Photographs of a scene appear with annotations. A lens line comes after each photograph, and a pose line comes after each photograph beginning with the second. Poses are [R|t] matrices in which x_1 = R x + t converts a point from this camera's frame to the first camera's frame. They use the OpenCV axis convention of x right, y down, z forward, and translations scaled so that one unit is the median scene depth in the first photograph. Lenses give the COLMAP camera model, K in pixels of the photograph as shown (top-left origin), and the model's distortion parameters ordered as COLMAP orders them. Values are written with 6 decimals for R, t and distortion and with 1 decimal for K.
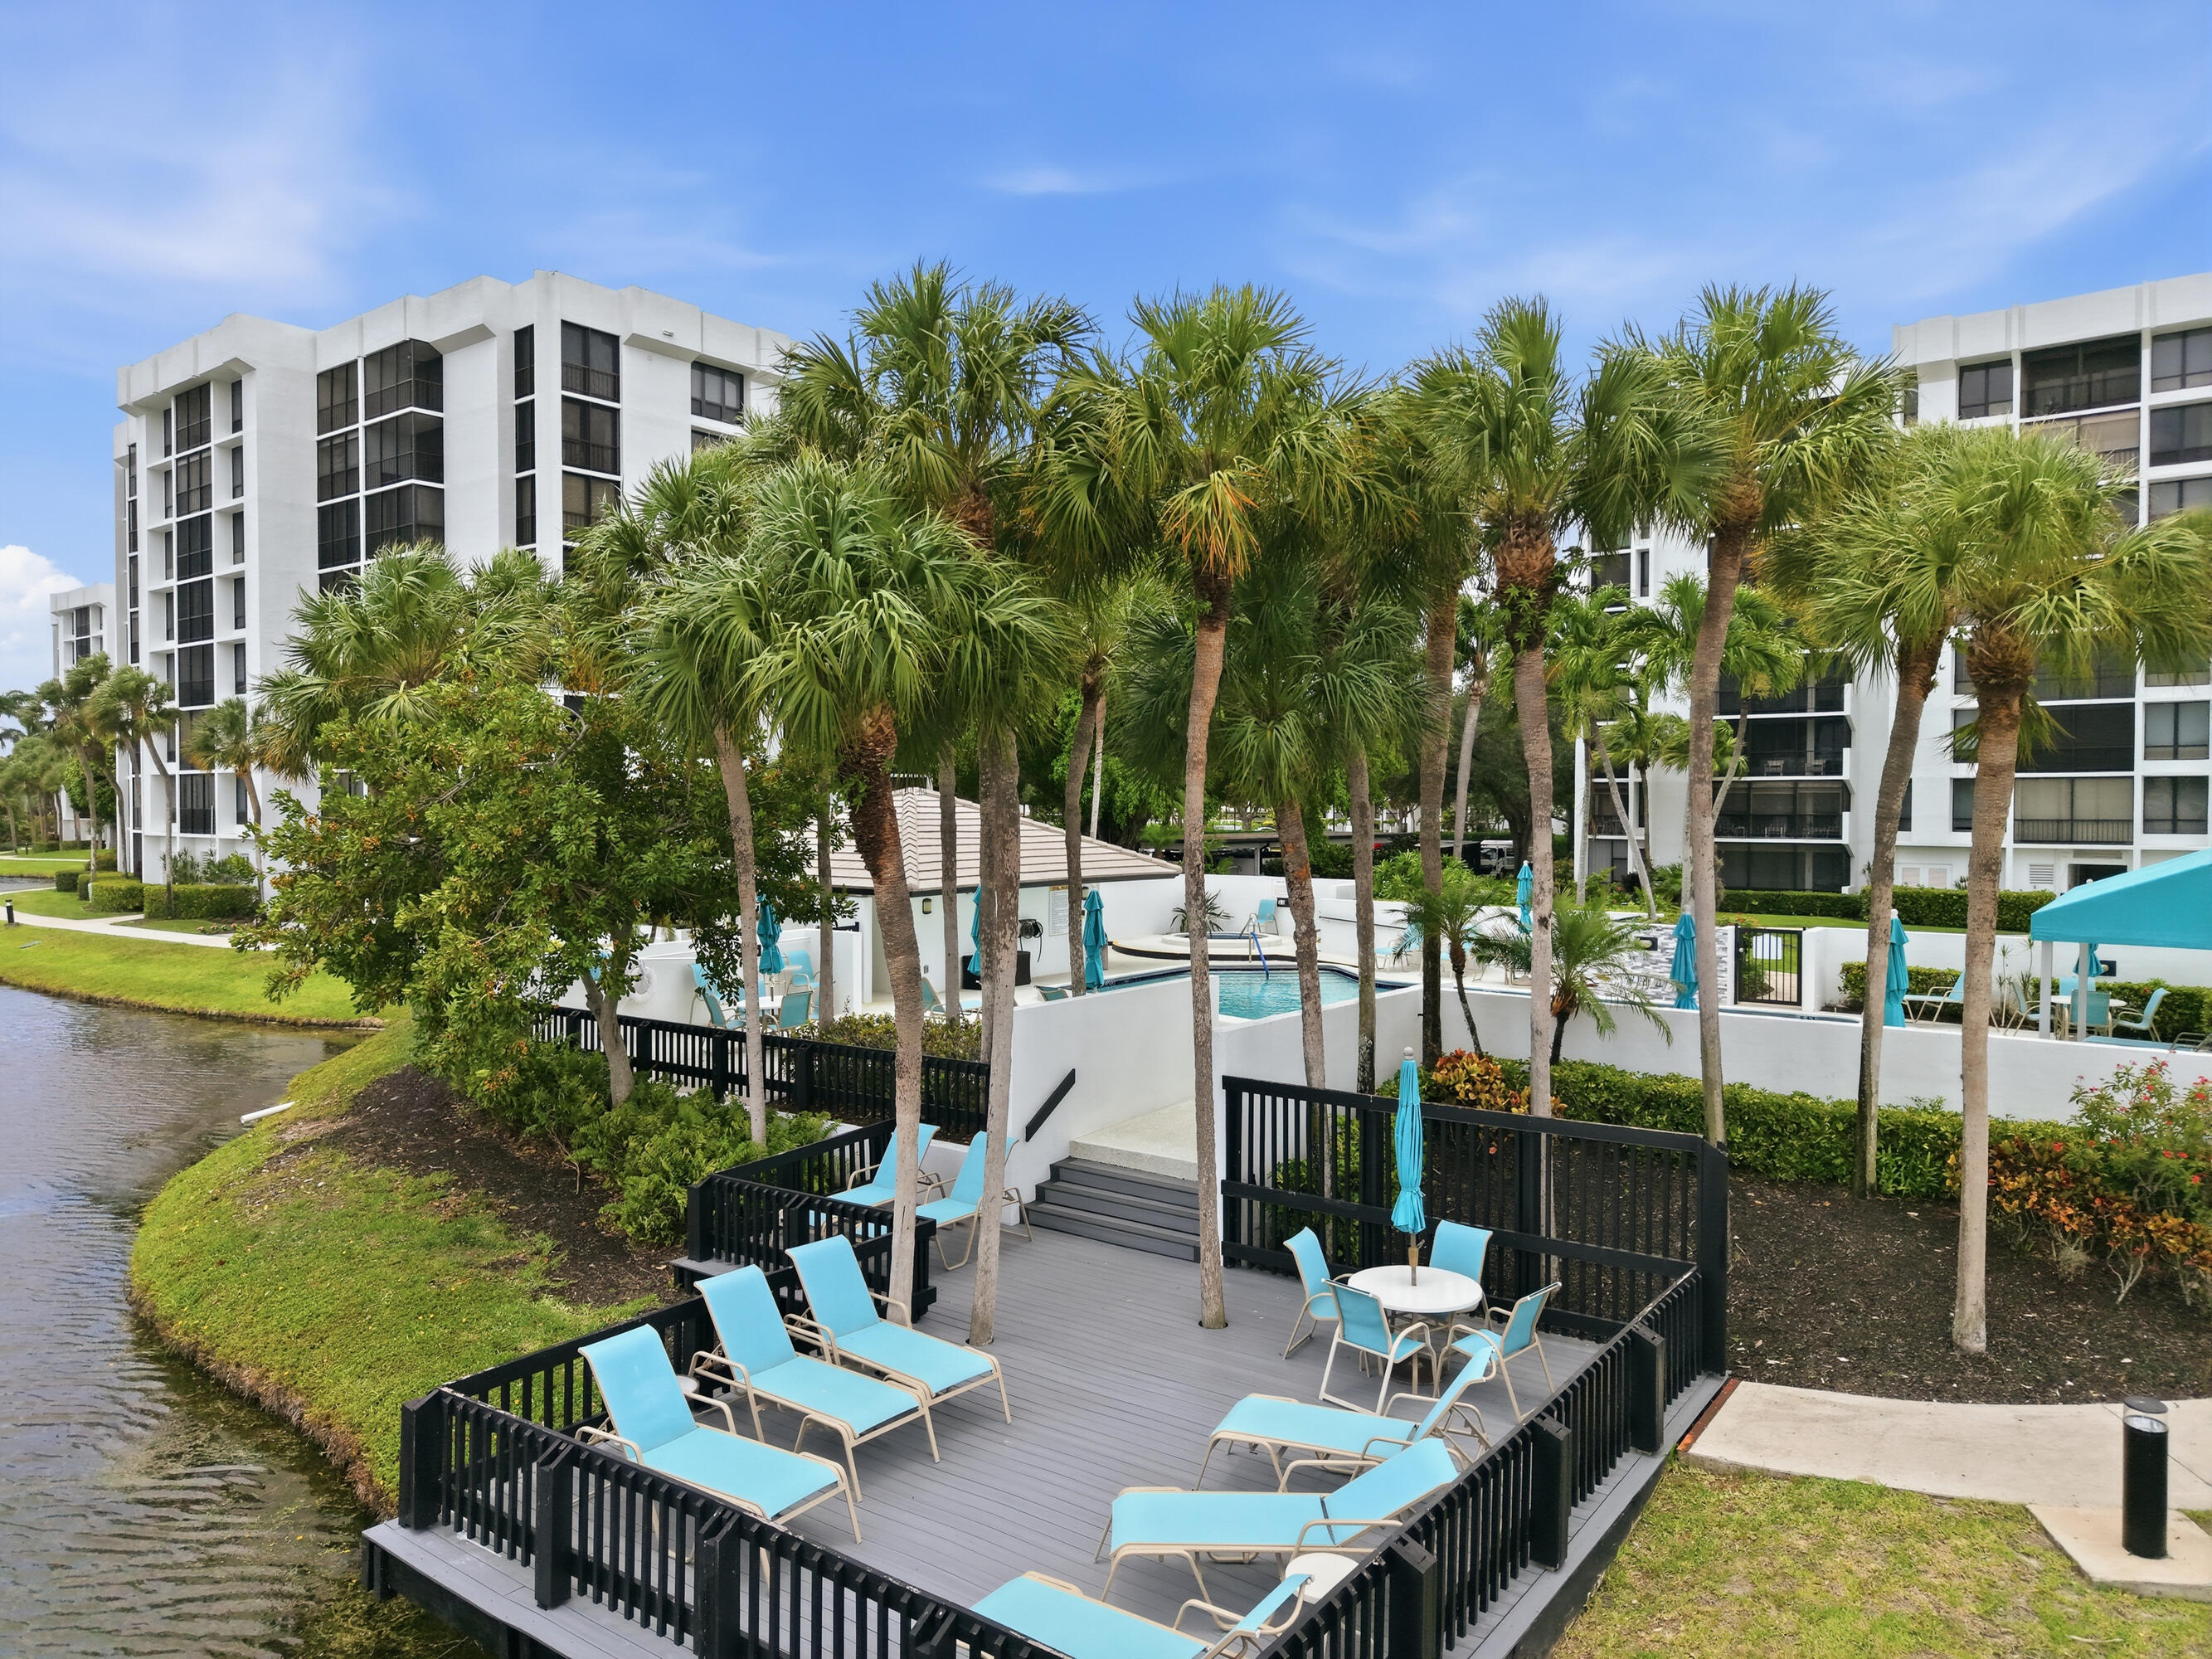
lens RADIAL K [[1509.2, 0, 1105.3], [0, 1509.2, 829.4], [0, 0, 1]] dist [0.020100, -0.003589]
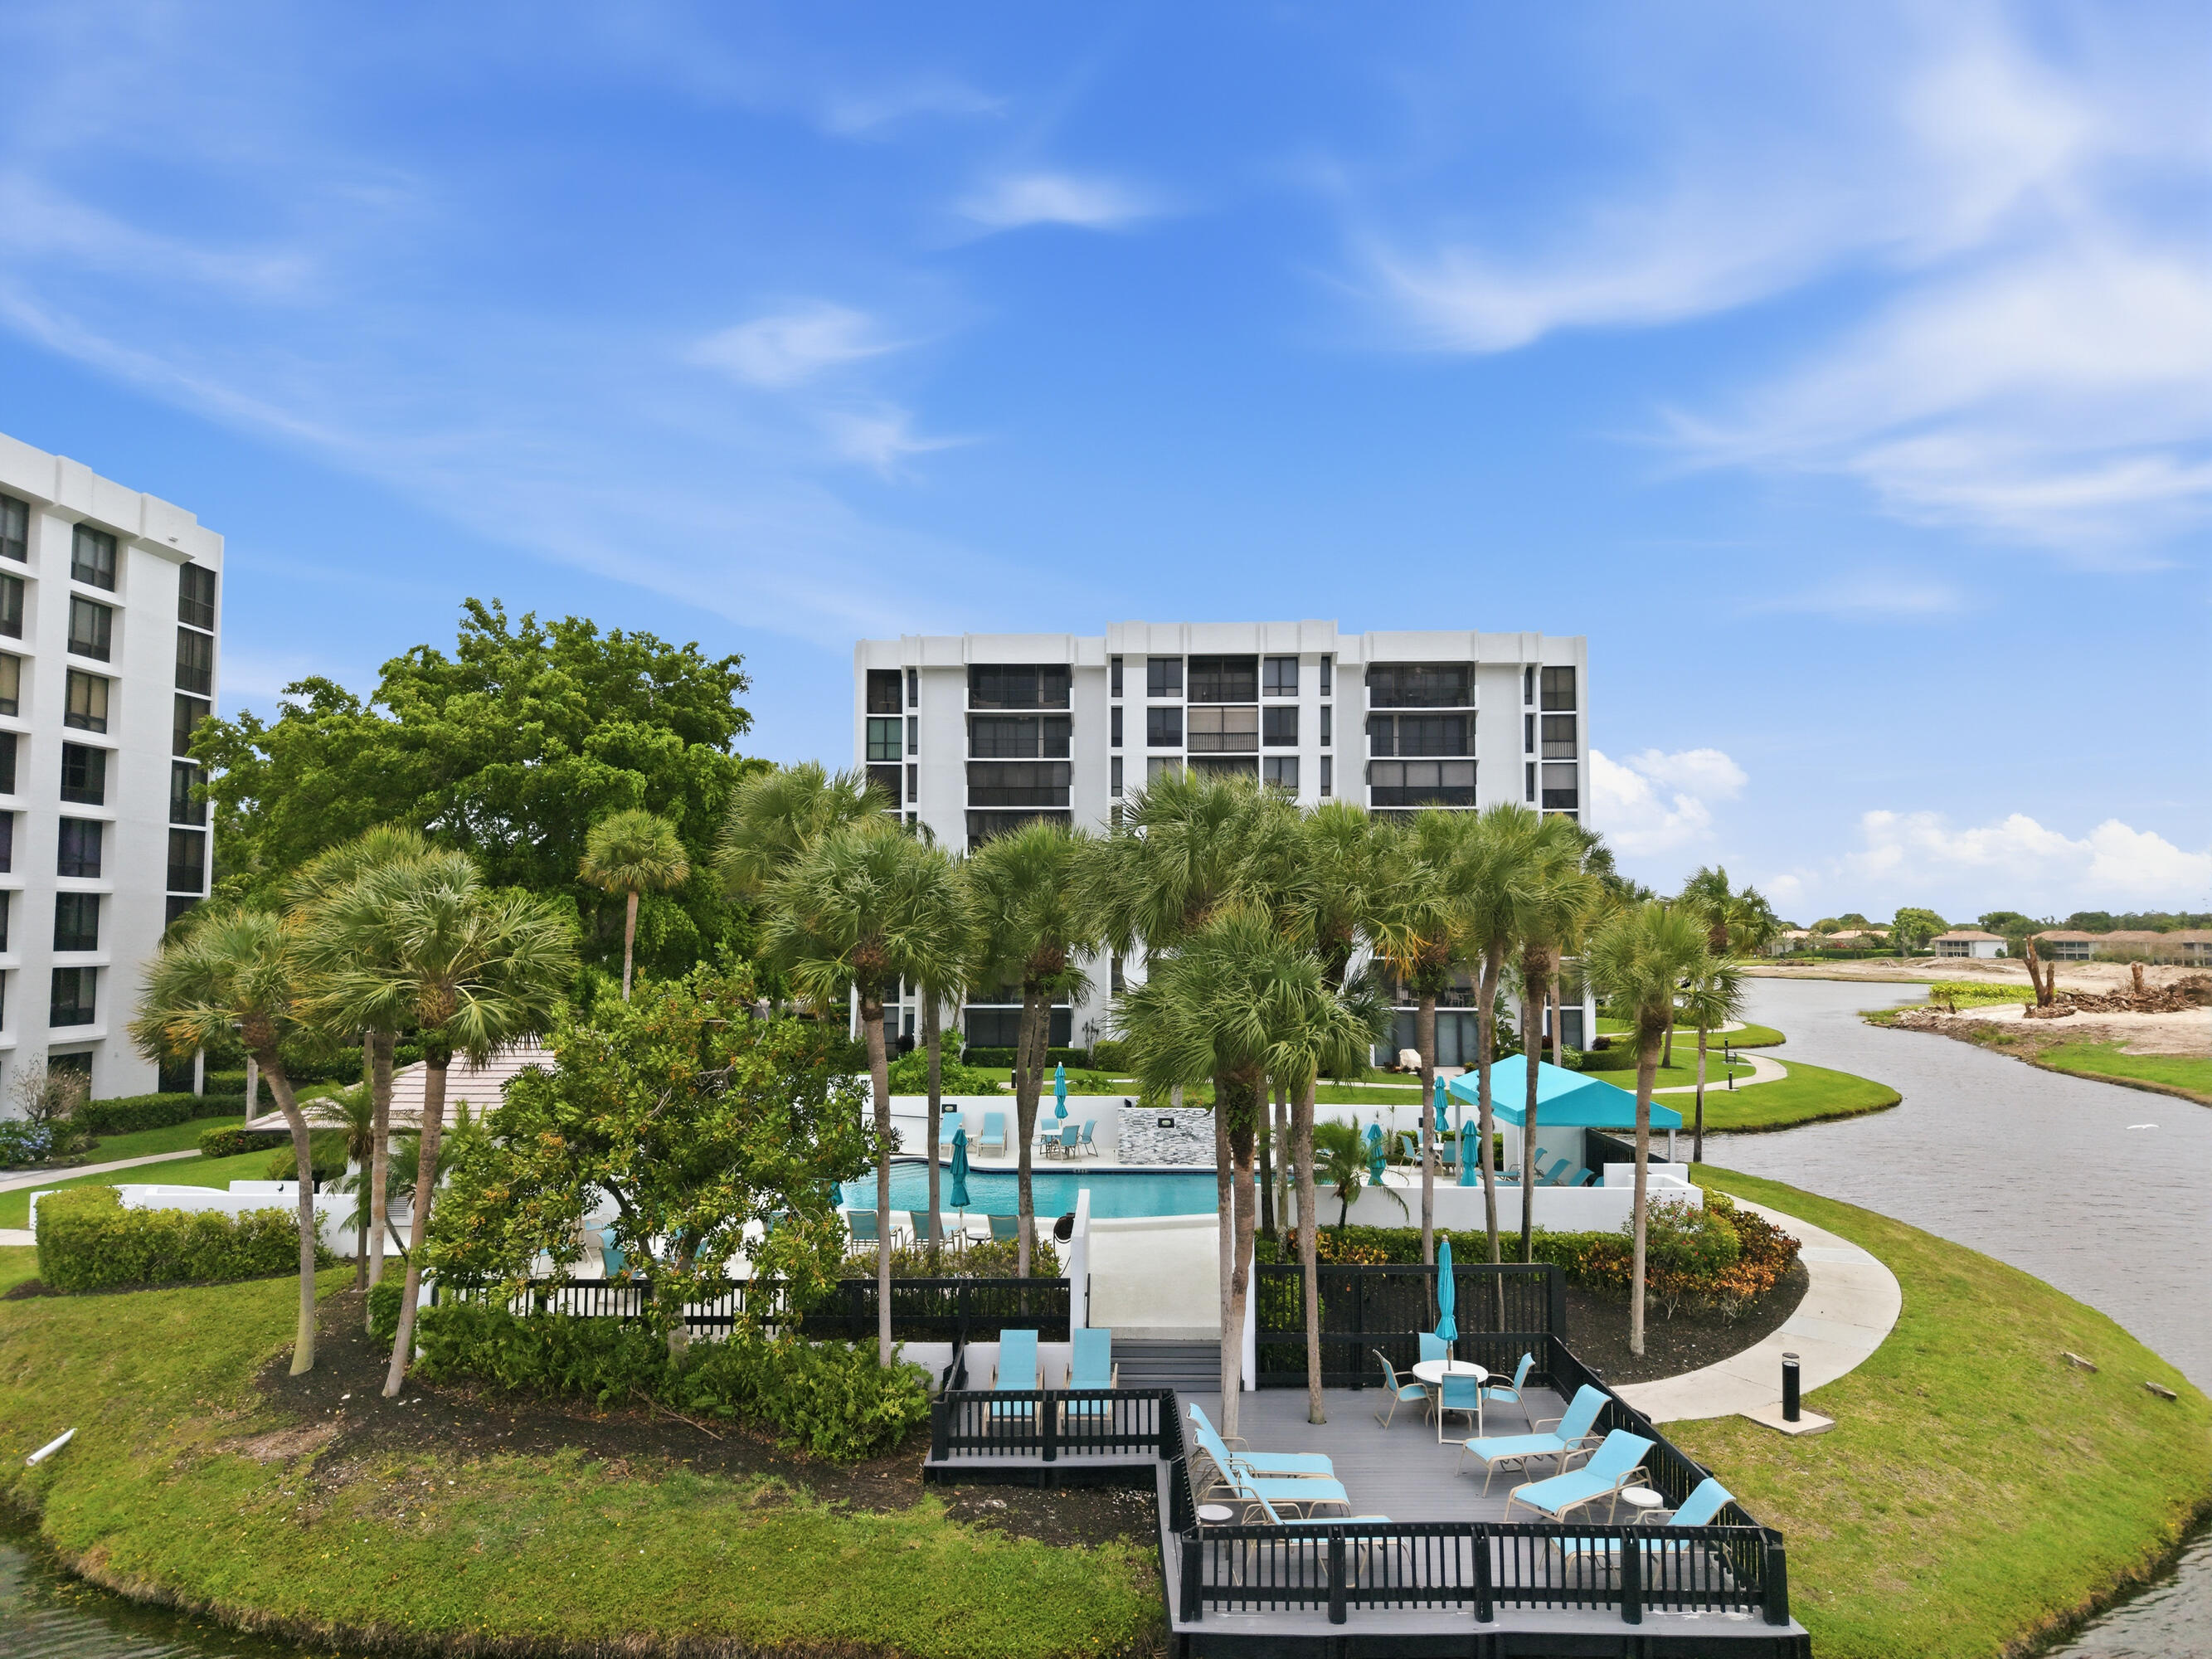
lens RADIAL K [[1509.2, 0, 1105.8], [0, 1509.2, 829.9], [0, 0, 1]] dist [0.020100, -0.003589]
pose [[0.802073, 0.035912, 0.596145, -0.890158], [0.012416, 0.996972, -0.076763, -0.150451], [-0.597097, 0.068972, 0.799199, -0.172436]]
